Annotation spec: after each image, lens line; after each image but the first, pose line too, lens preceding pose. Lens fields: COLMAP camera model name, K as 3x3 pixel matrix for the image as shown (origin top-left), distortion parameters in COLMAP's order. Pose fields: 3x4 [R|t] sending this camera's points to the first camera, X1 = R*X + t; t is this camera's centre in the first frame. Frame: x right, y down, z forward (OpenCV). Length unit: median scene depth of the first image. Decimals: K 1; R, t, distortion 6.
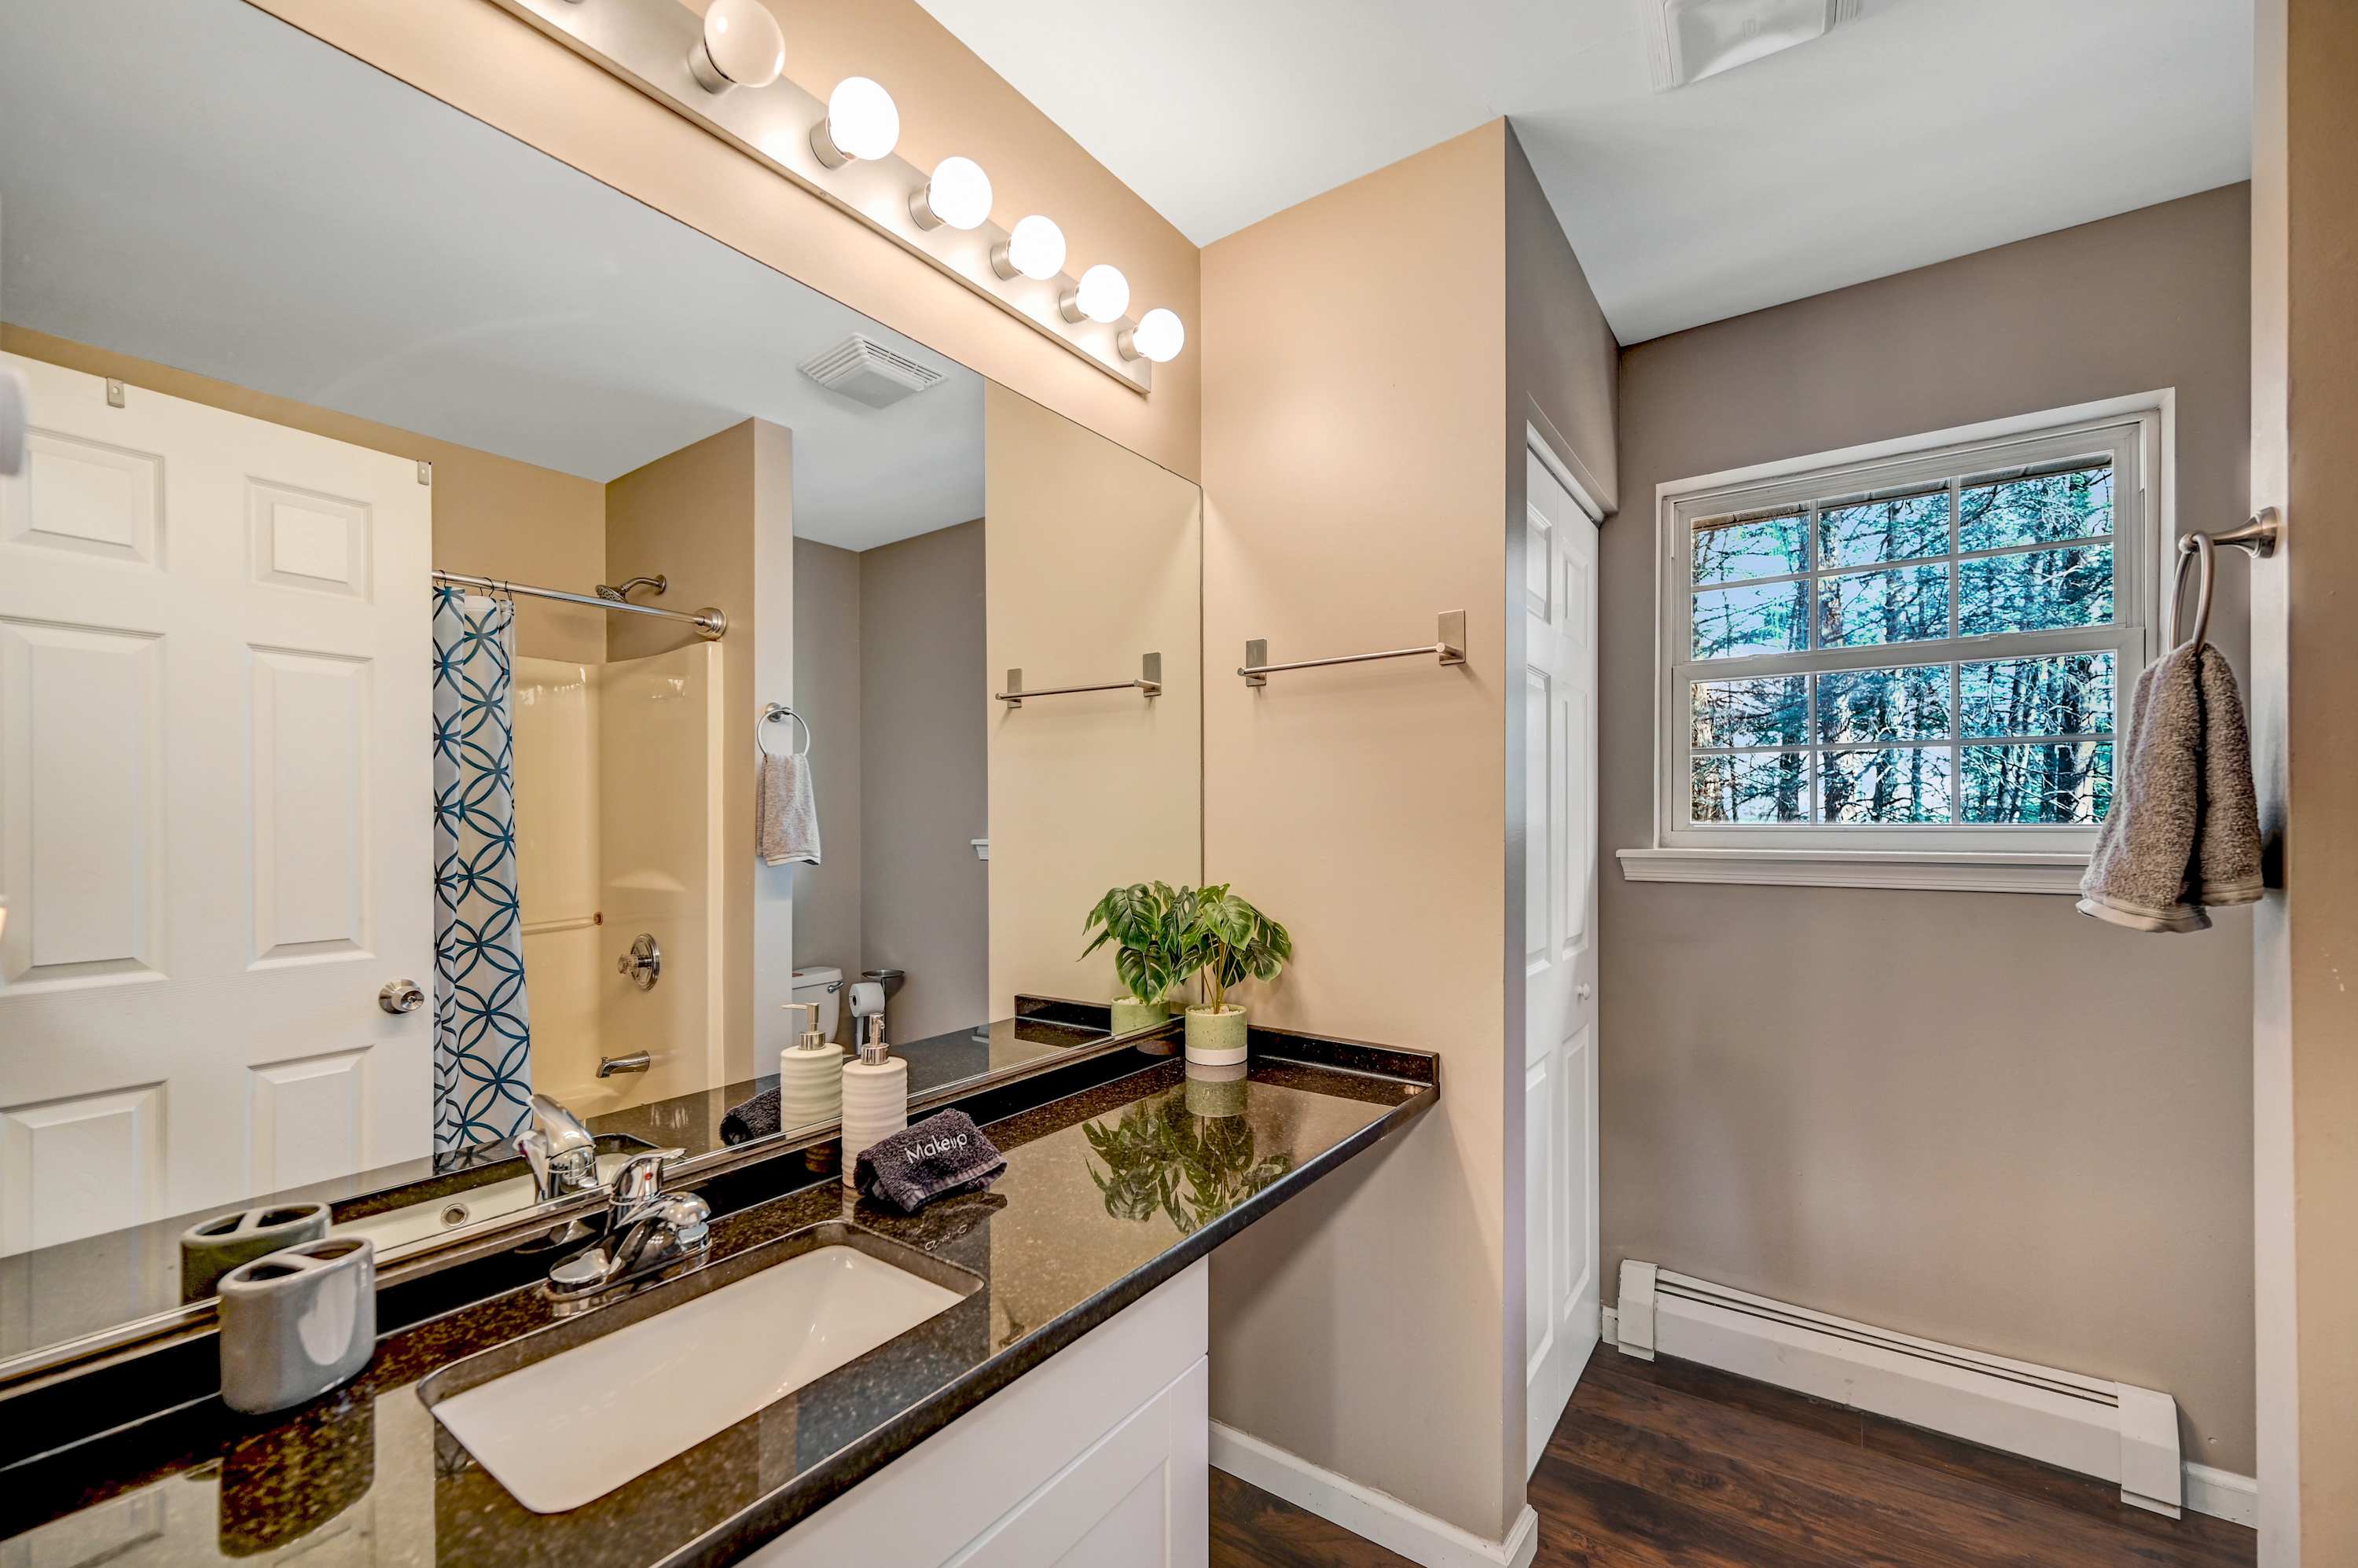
lens RADIAL K [[948.5, 0, 1147.5], [0, 948.5, 832.6], [0, 0, 1]] dist [-0.001881, 0.000698]
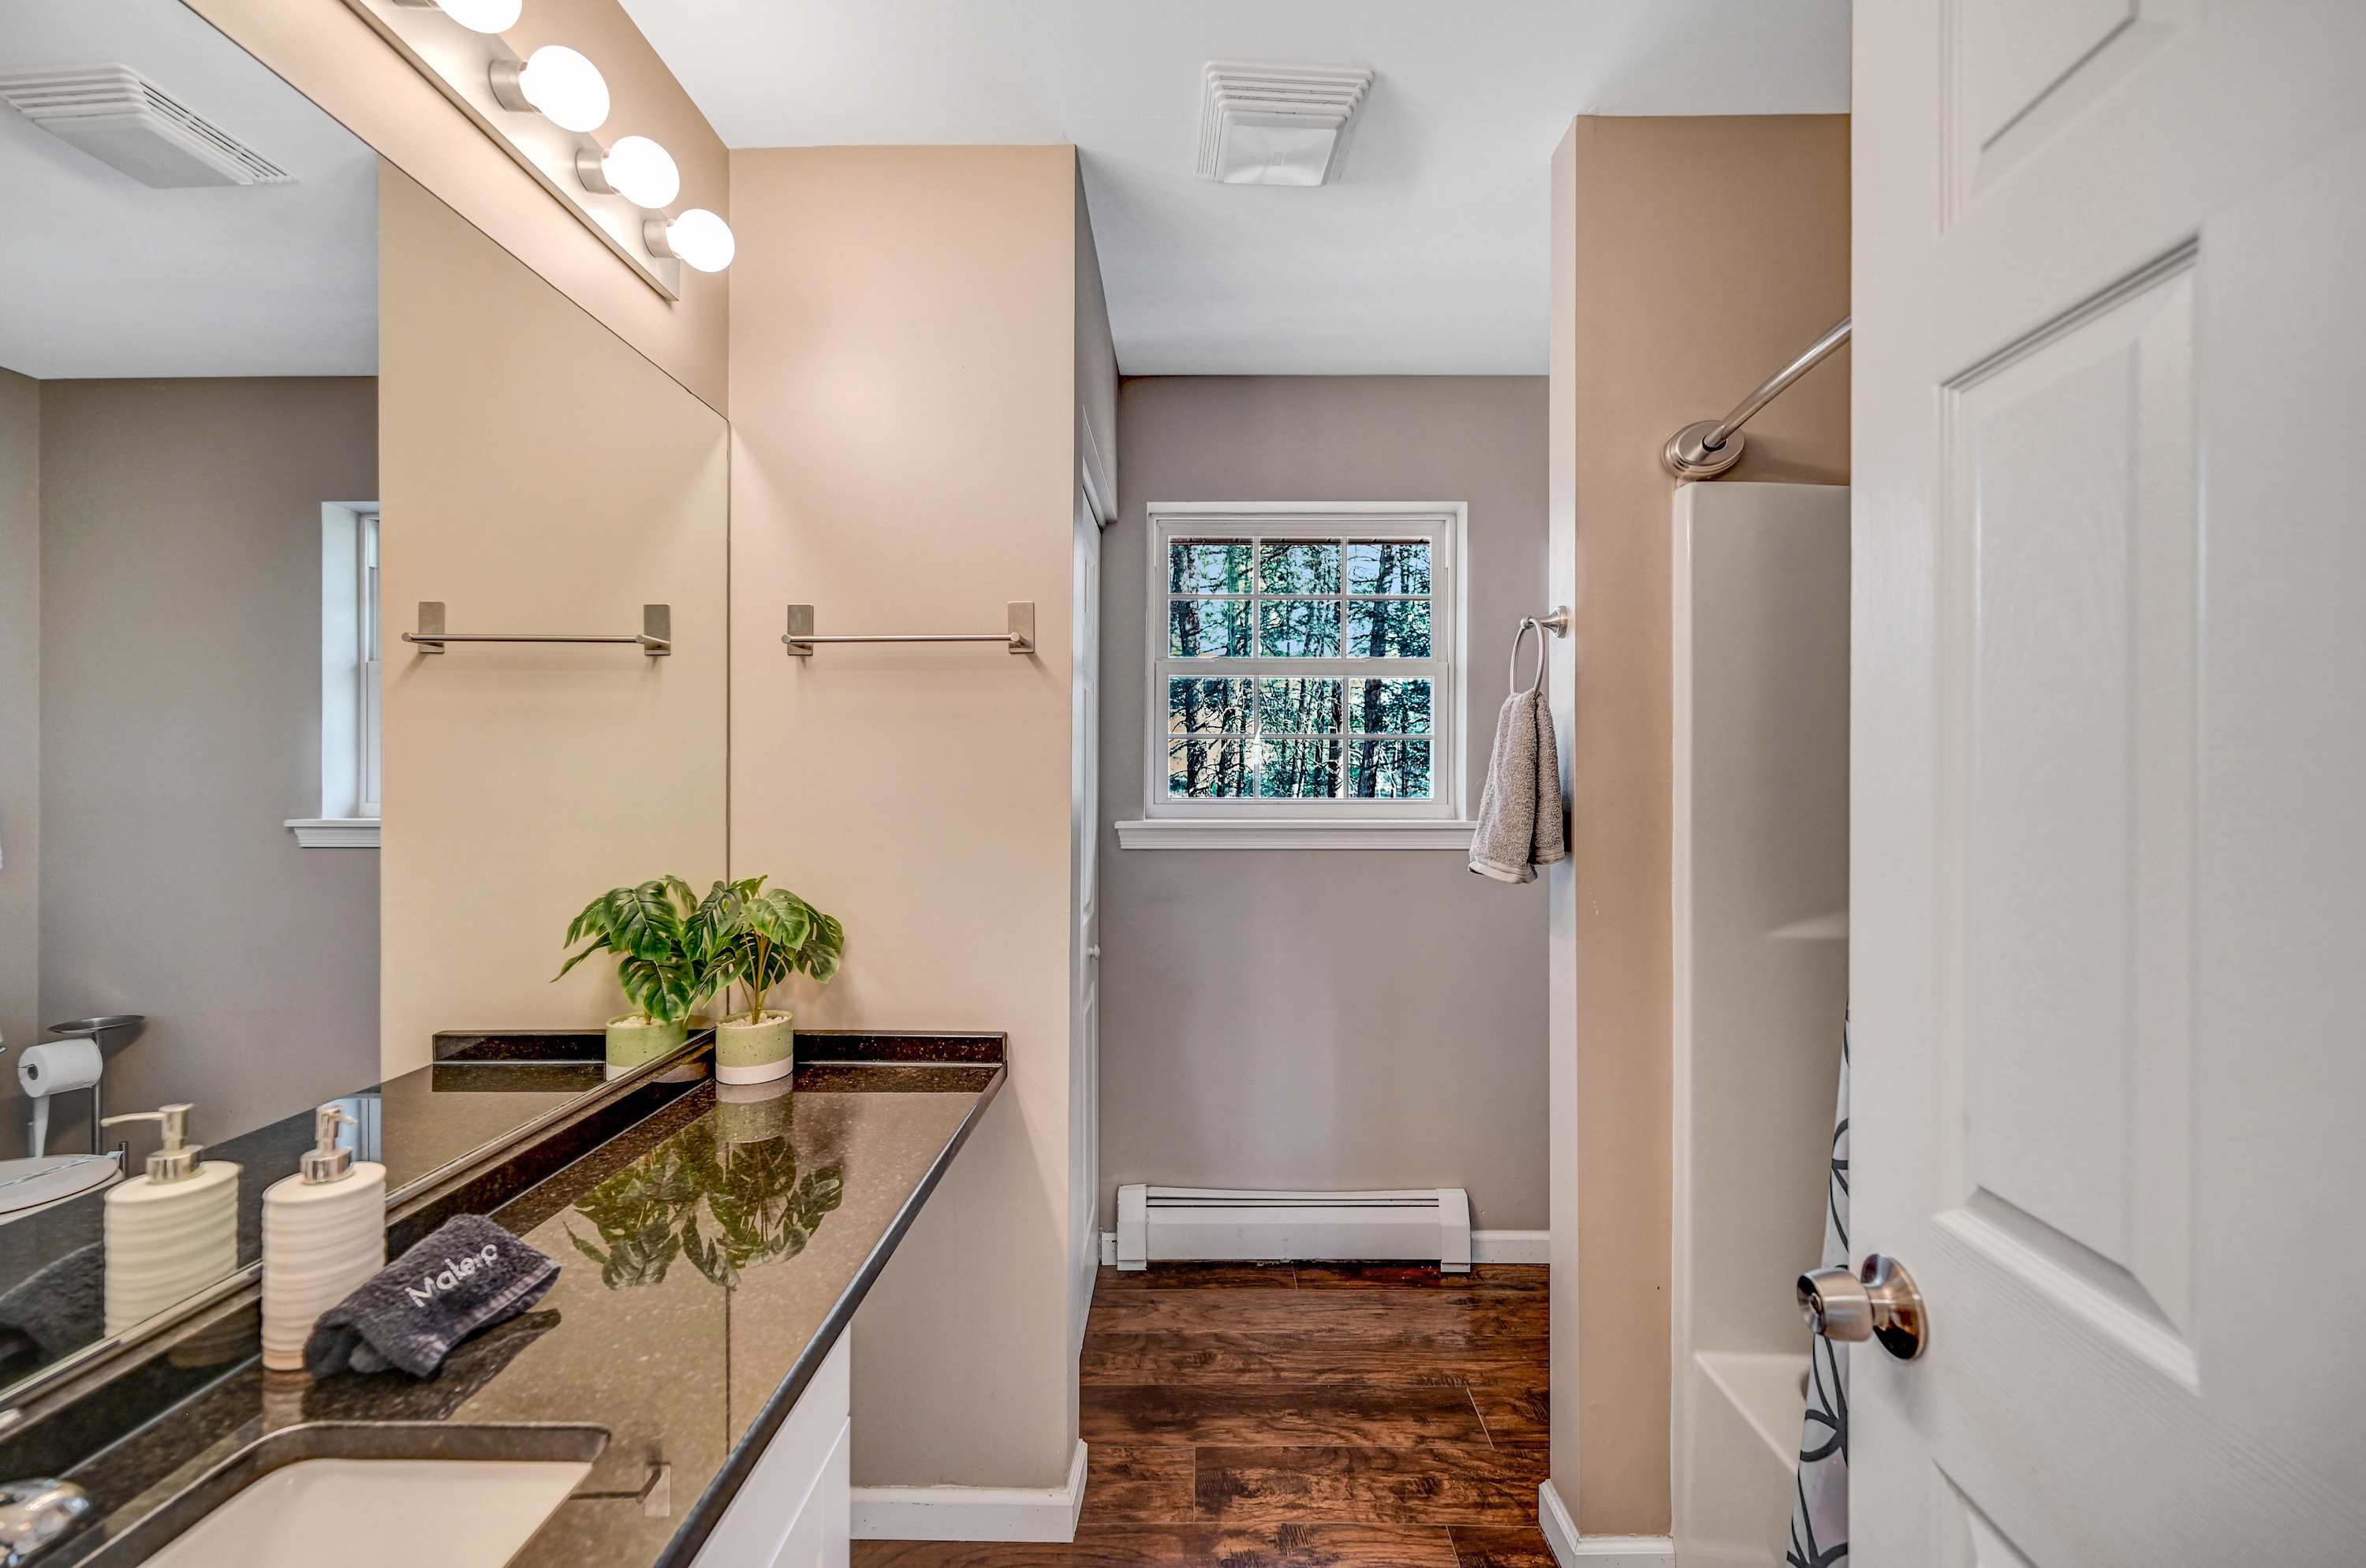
lens RADIAL K [[954.0, 0, 1185.4], [0, 954.0, 791.5], [0, 0, 1]] dist [-0.001078, 0.000003]
pose [[0.814826, -0.005897, 0.579675, -0.114727], [0.007020, 0.999975, 0.000305, -0.022492], [-0.579663, 0.003821, 0.814847, 0.044366]]
